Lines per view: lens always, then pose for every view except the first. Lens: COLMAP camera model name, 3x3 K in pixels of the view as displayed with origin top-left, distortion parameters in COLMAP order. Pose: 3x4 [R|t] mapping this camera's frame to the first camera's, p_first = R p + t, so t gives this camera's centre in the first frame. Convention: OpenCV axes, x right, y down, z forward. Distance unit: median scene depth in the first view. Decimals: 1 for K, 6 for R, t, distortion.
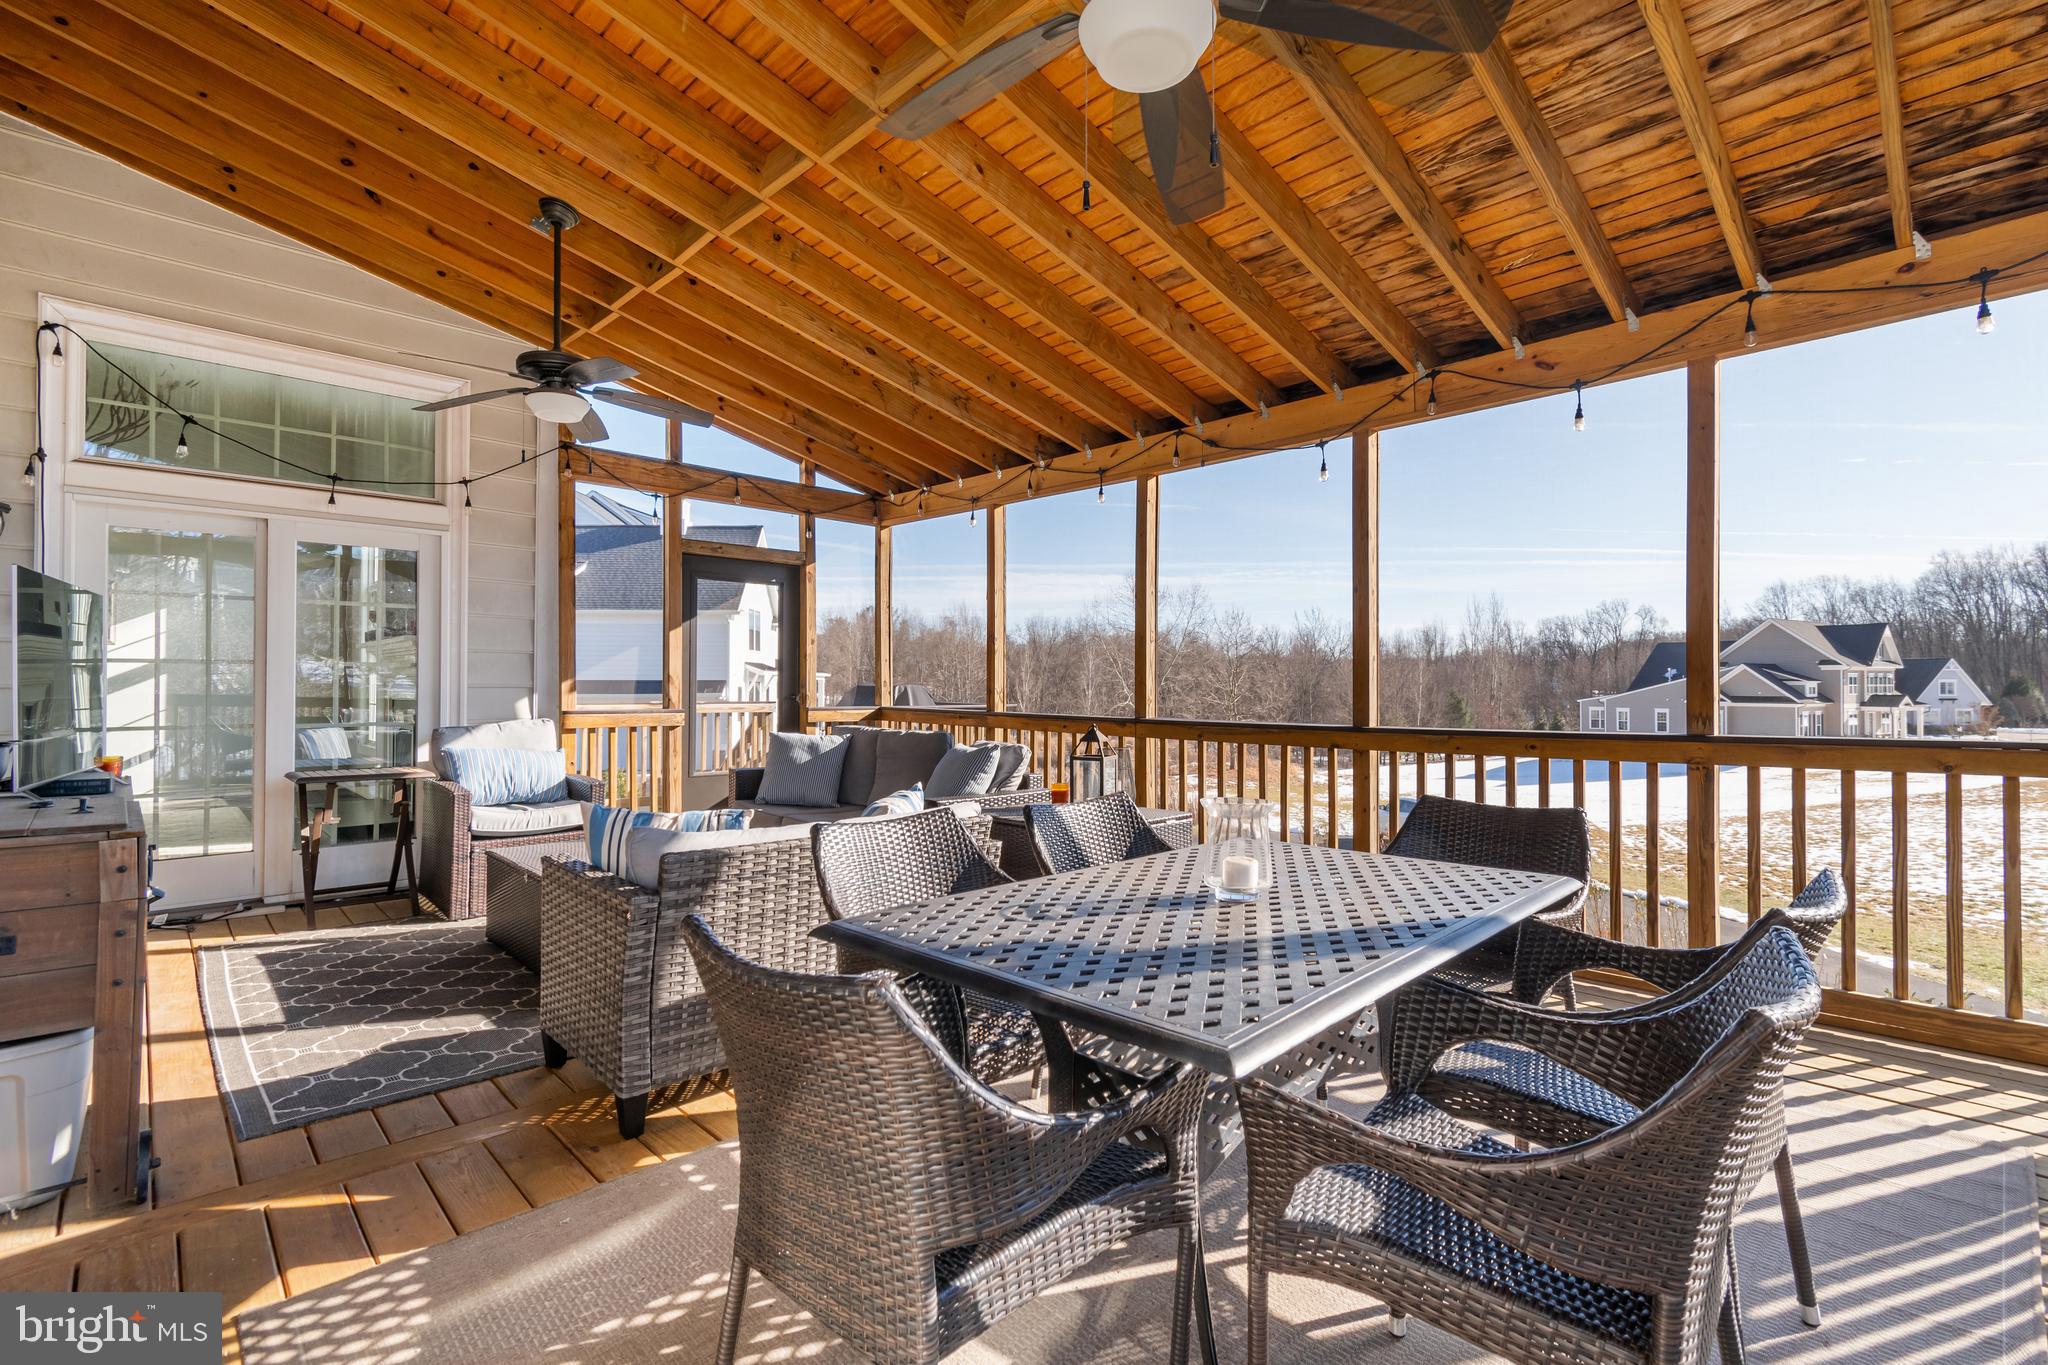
lens RADIAL K [[931.5, 0, 1029.6], [0, 931.5, 674.6], [0, 0, 1]] dist [0.005372, -0.000719]
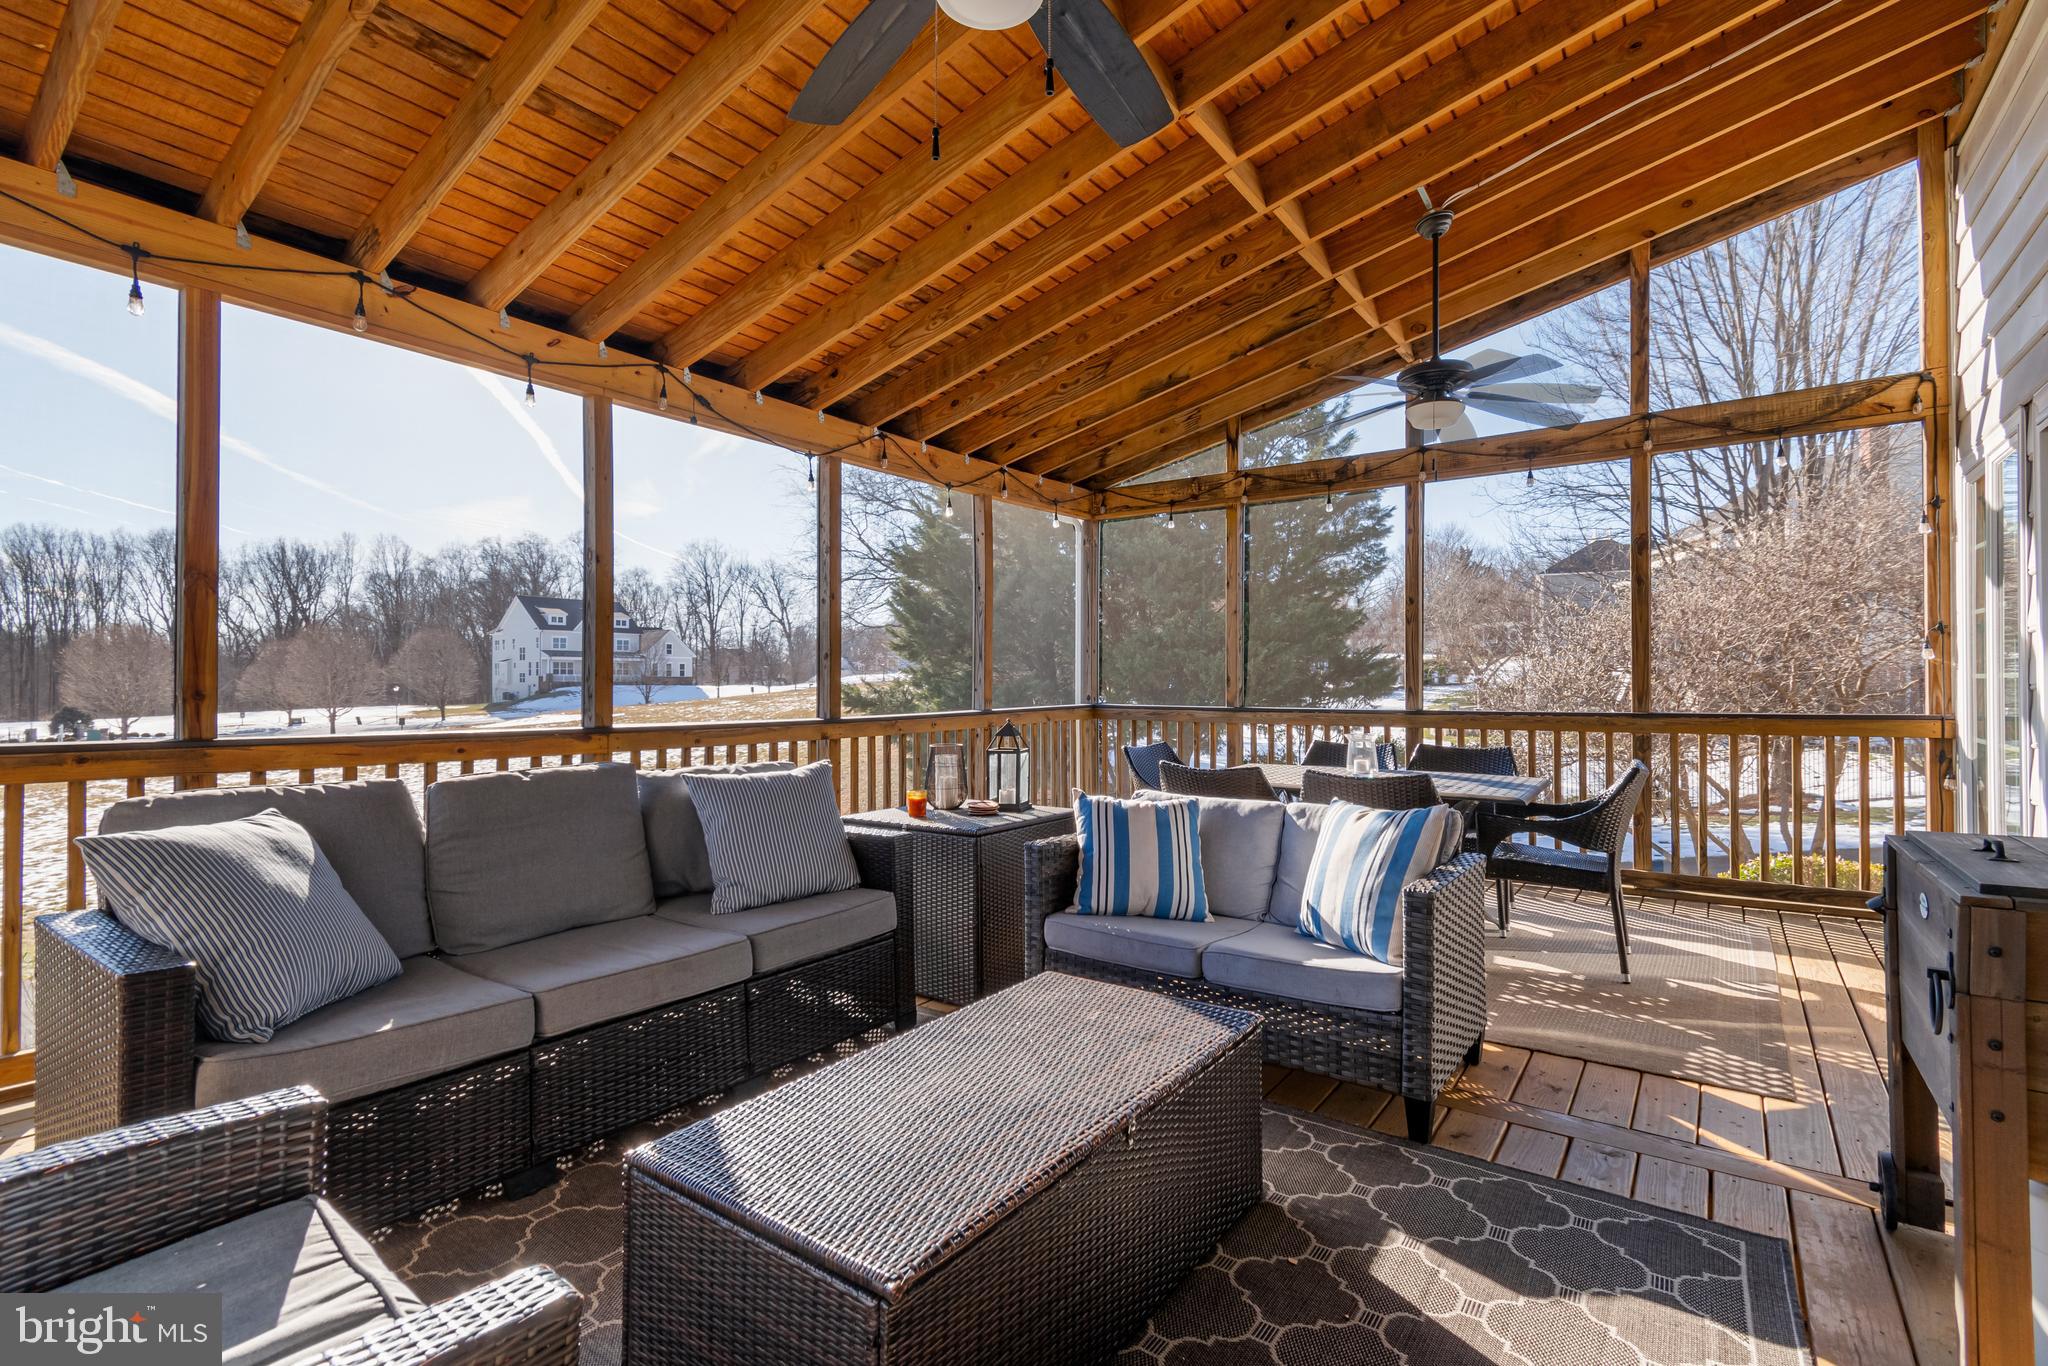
lens RADIAL K [[931.5, 0, 1051.2], [0, 931.5, 684.7], [0, 0, 1]] dist [0.005372, -0.000719]
pose [[-0.179992, -0.004264, 0.983659, -0.643146], [-0.012104, 0.999924, 0.002120, 0.008132], [-0.983594, -0.011525, -0.180030, 0.751478]]
